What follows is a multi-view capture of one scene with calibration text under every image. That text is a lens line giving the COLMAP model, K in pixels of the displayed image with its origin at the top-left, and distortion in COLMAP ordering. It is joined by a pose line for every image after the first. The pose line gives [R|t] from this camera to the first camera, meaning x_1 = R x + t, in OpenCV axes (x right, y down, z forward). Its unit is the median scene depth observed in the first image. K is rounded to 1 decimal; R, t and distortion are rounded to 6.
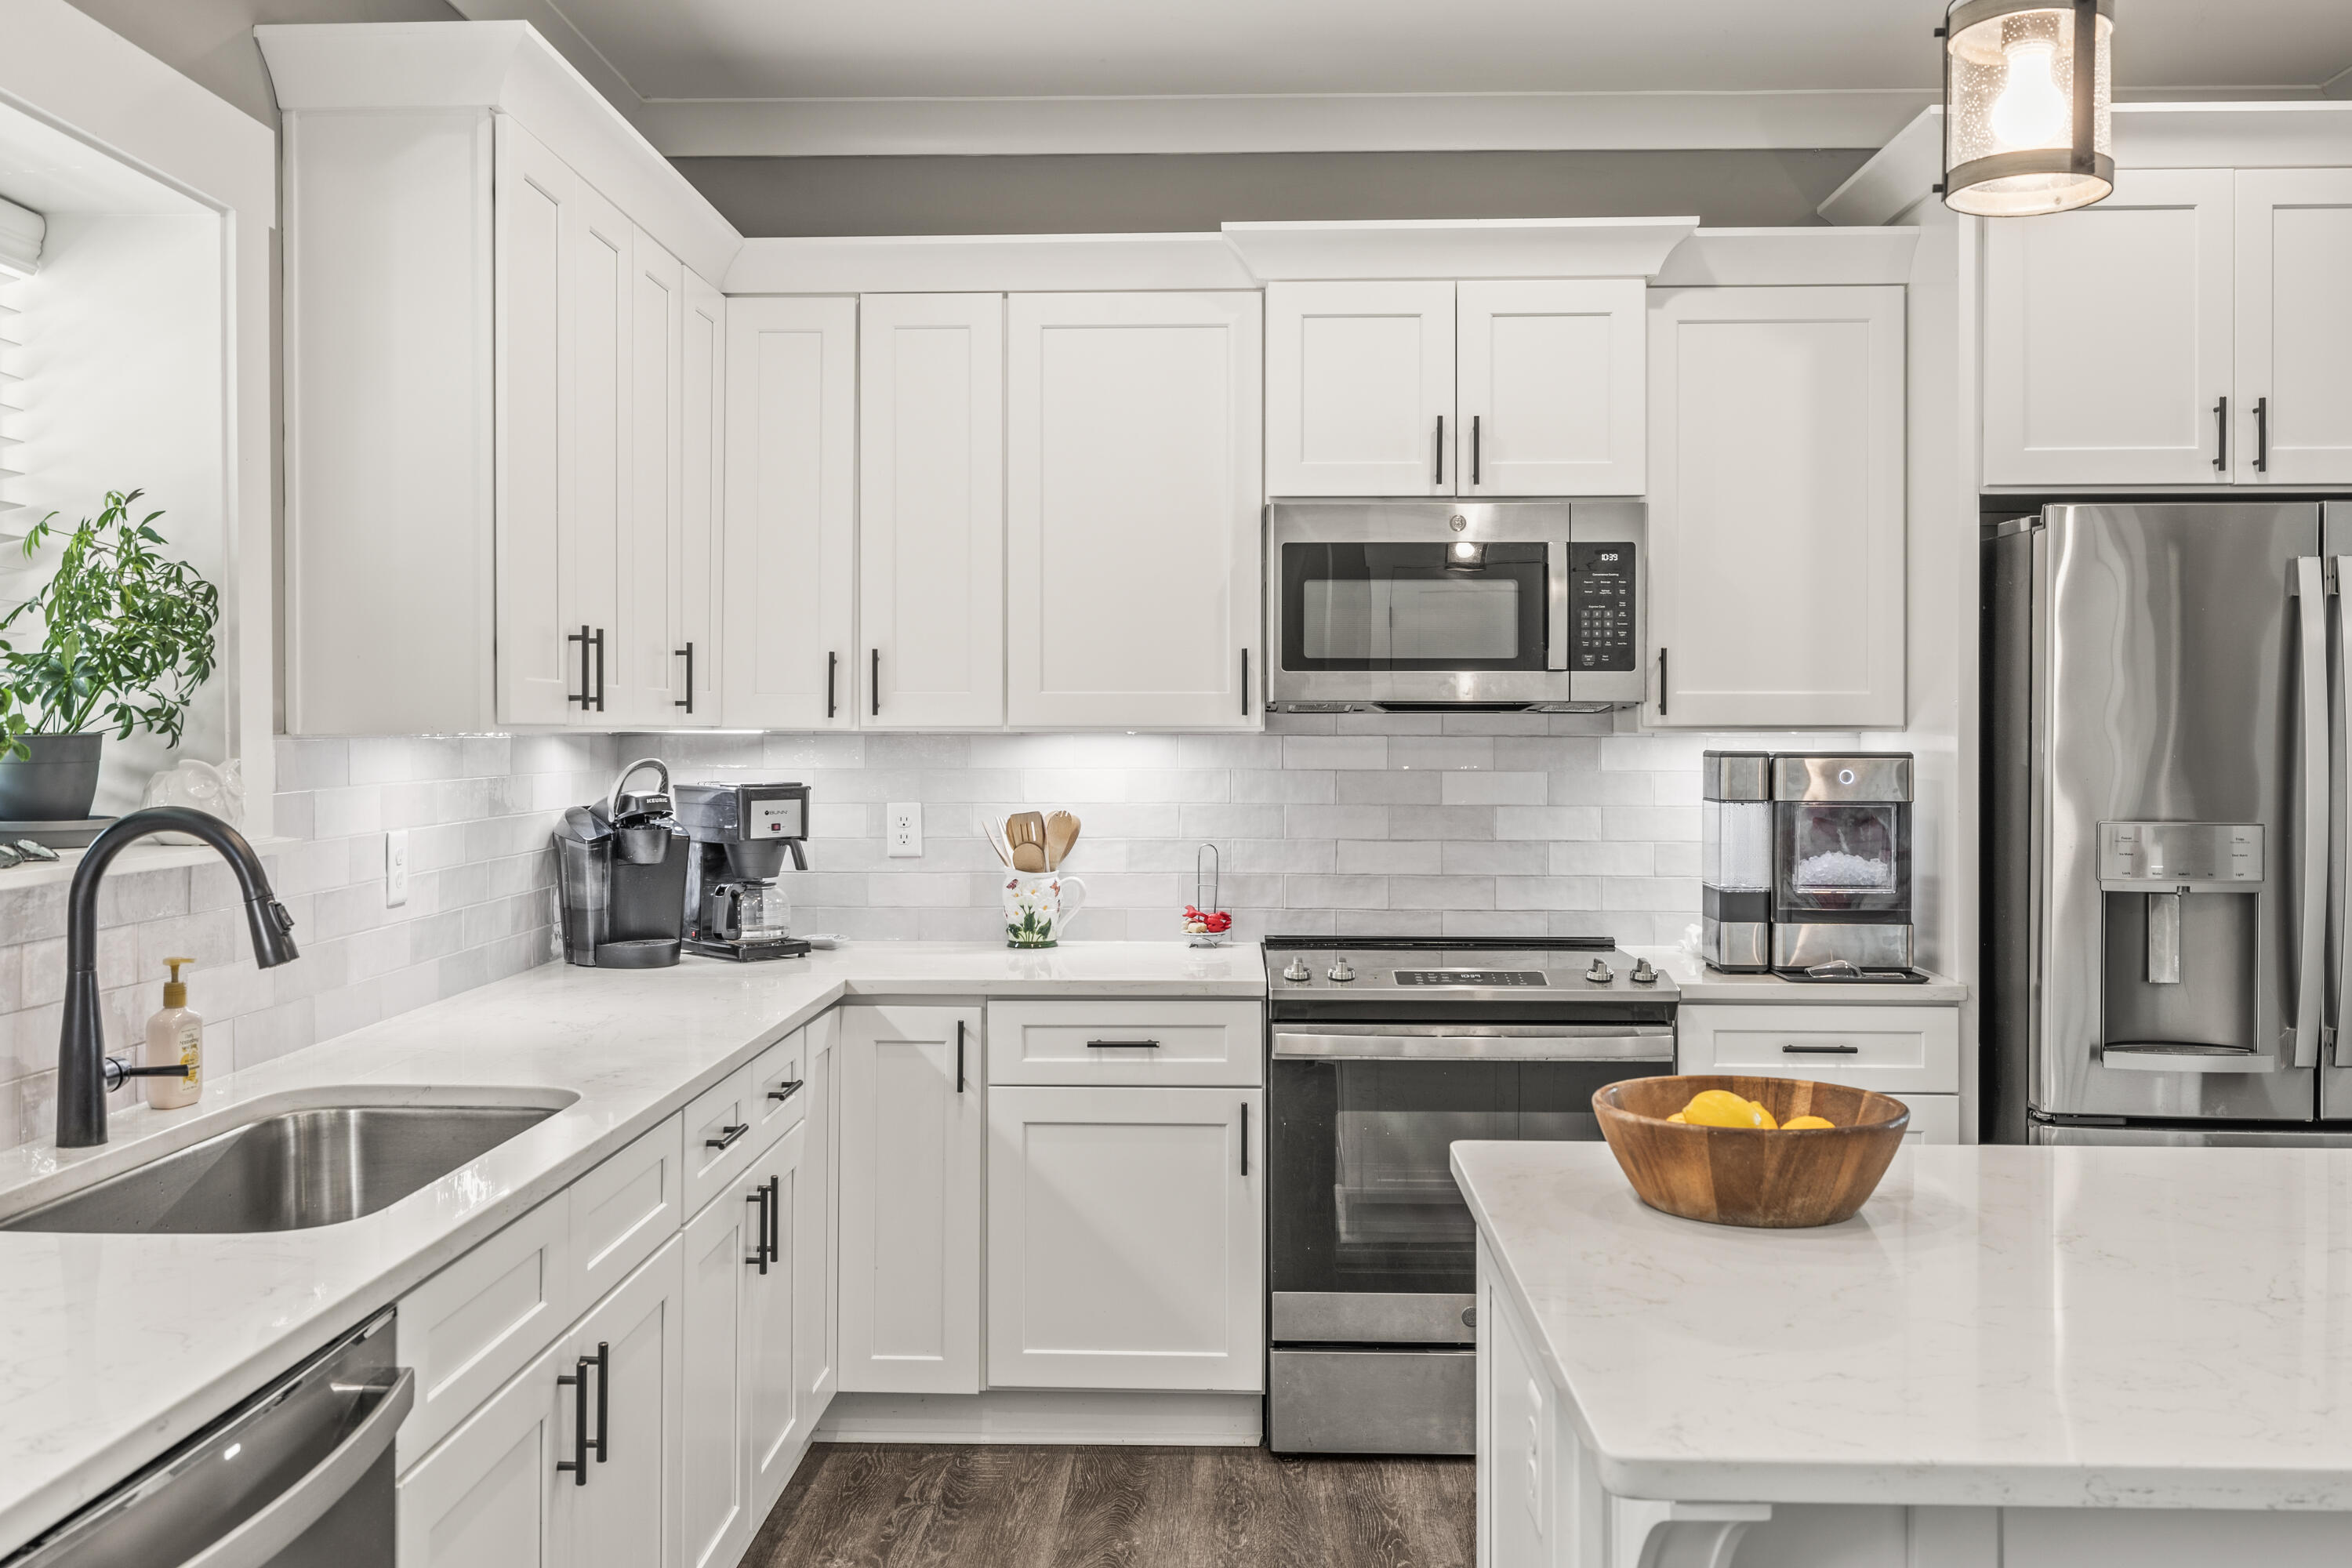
lens RADIAL K [[1938.4, 0, 1170.0], [0, 1938.4, 734.5], [0, 0, 1]] dist [-0.000522, -0.005133]
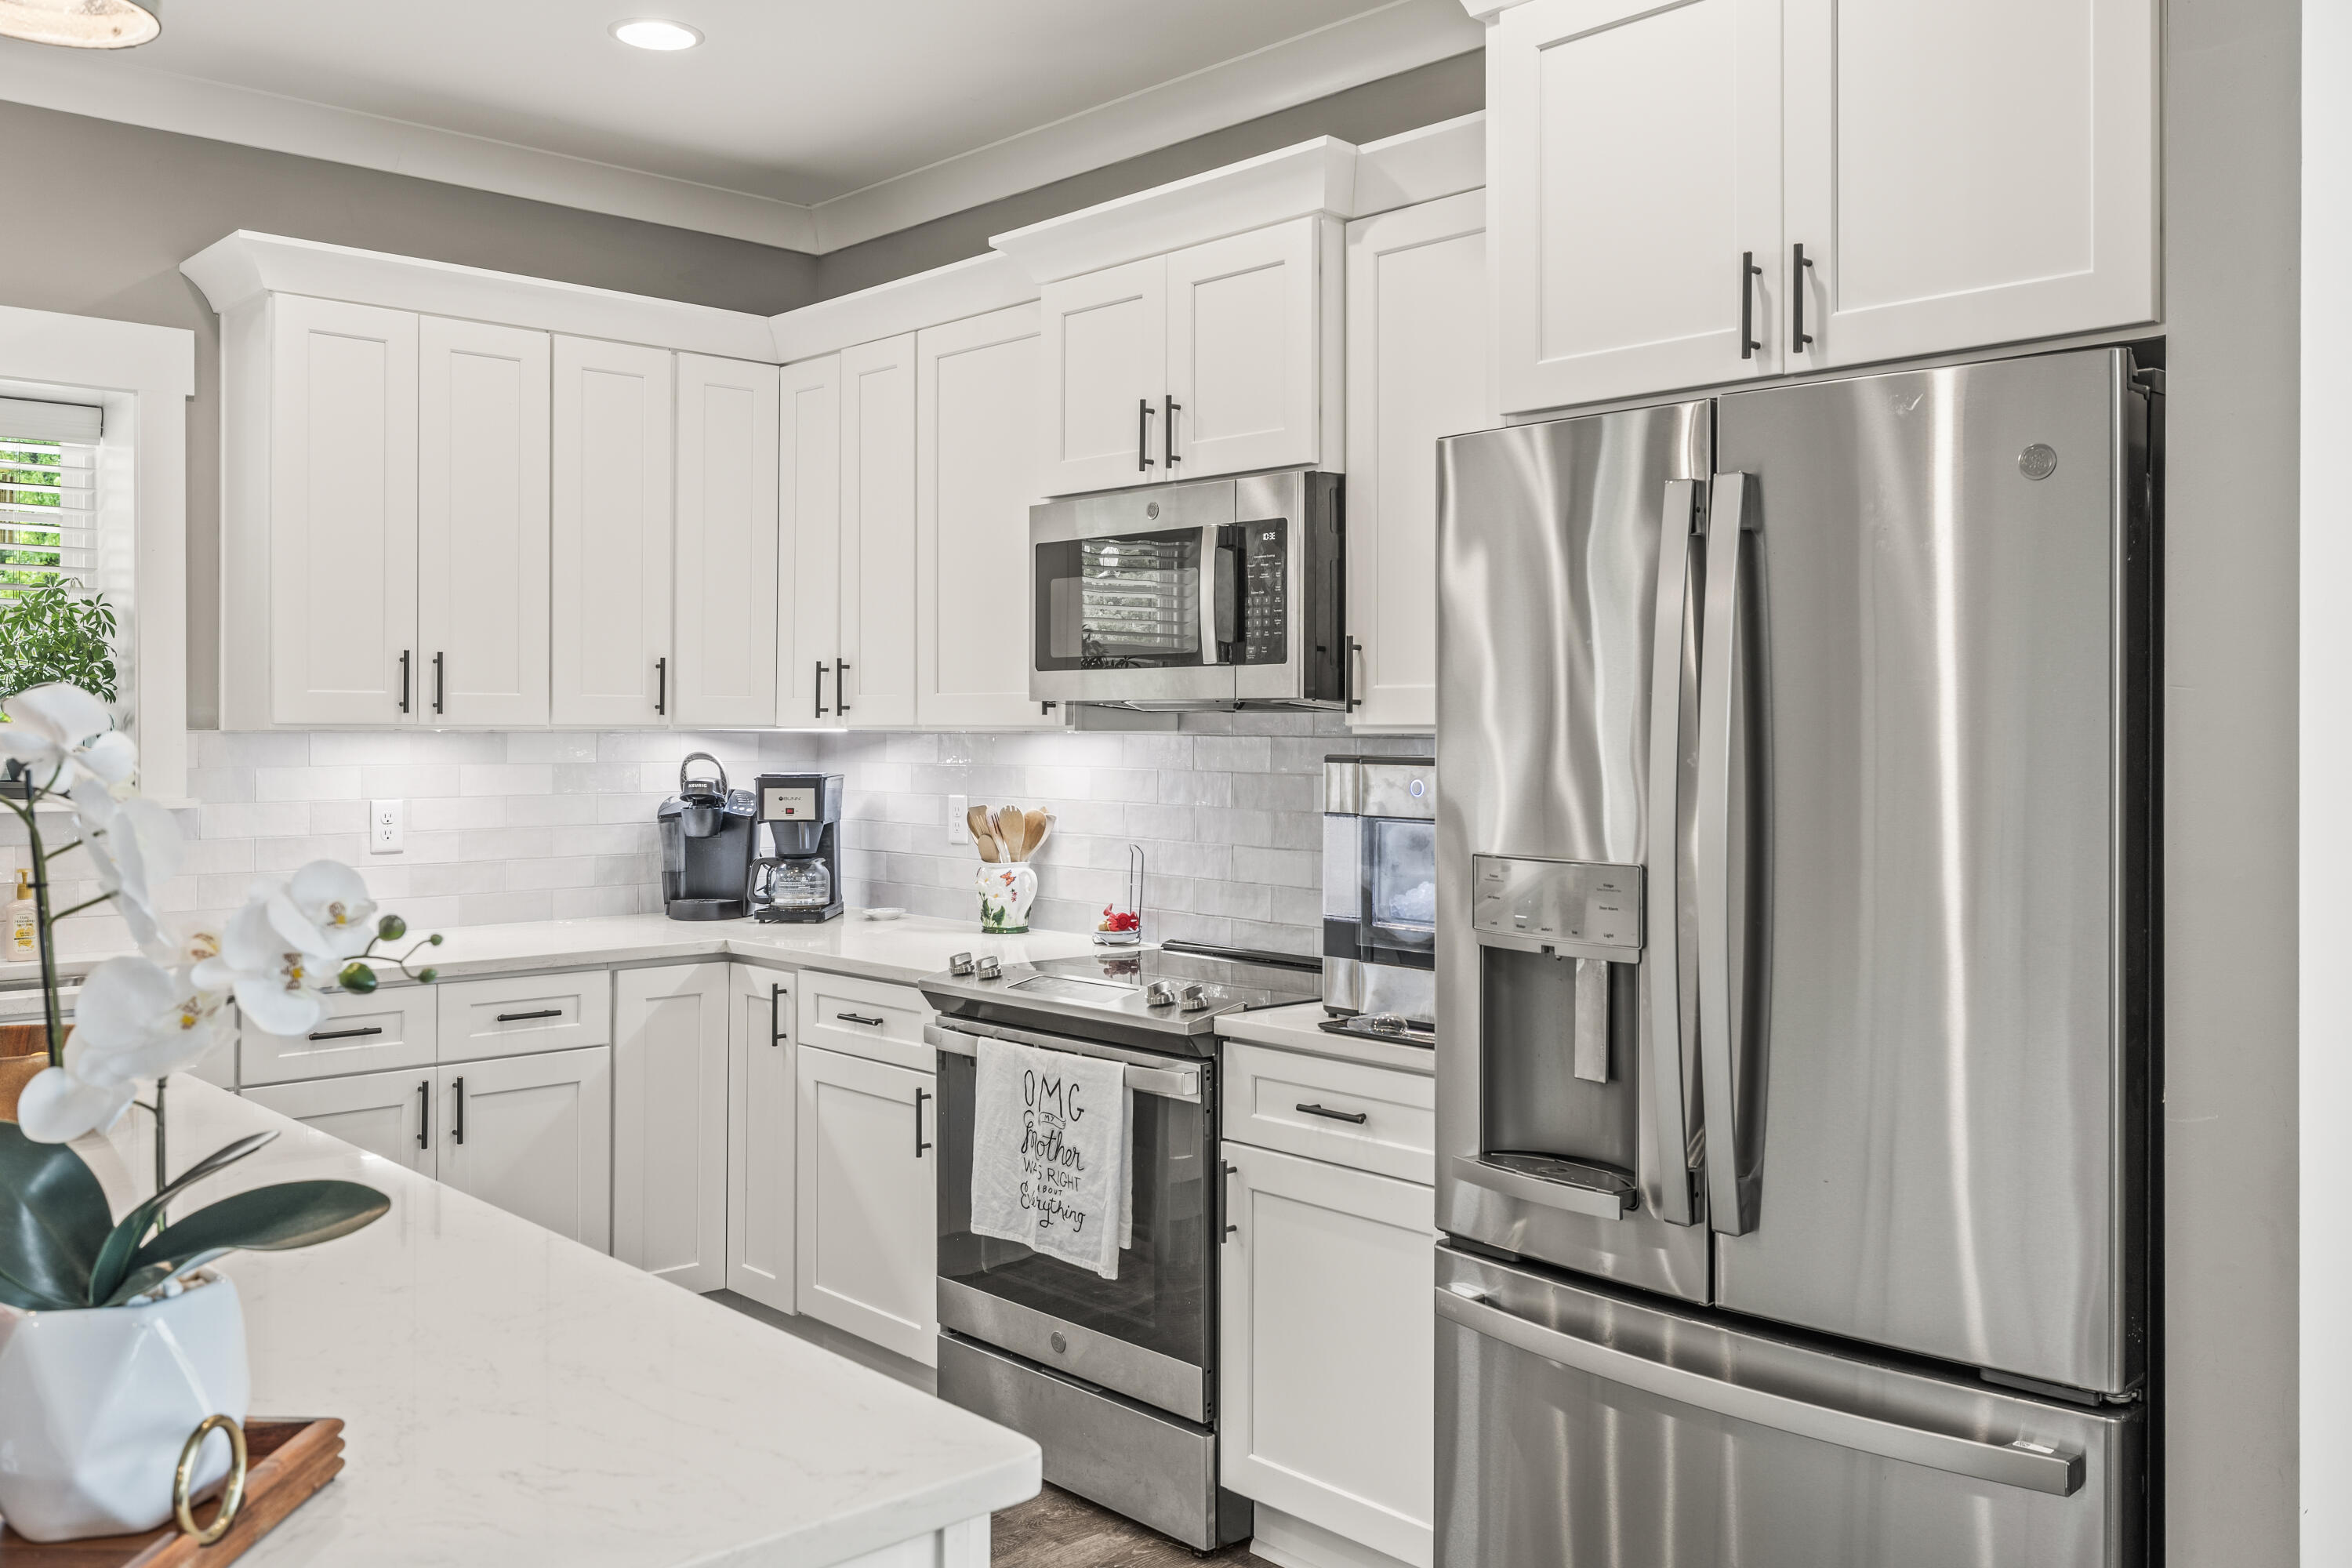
lens RADIAL K [[1938.4, 0, 1172.8], [0, 1938.4, 725.5], [0, 0, 1]] dist [-0.000522, -0.005133]
pose [[0.714343, 0.000732, -0.699795, 0.799996], [-0.005134, 0.999978, -0.004195, -0.000481], [0.699777, 0.006590, 0.714331, 0.324714]]
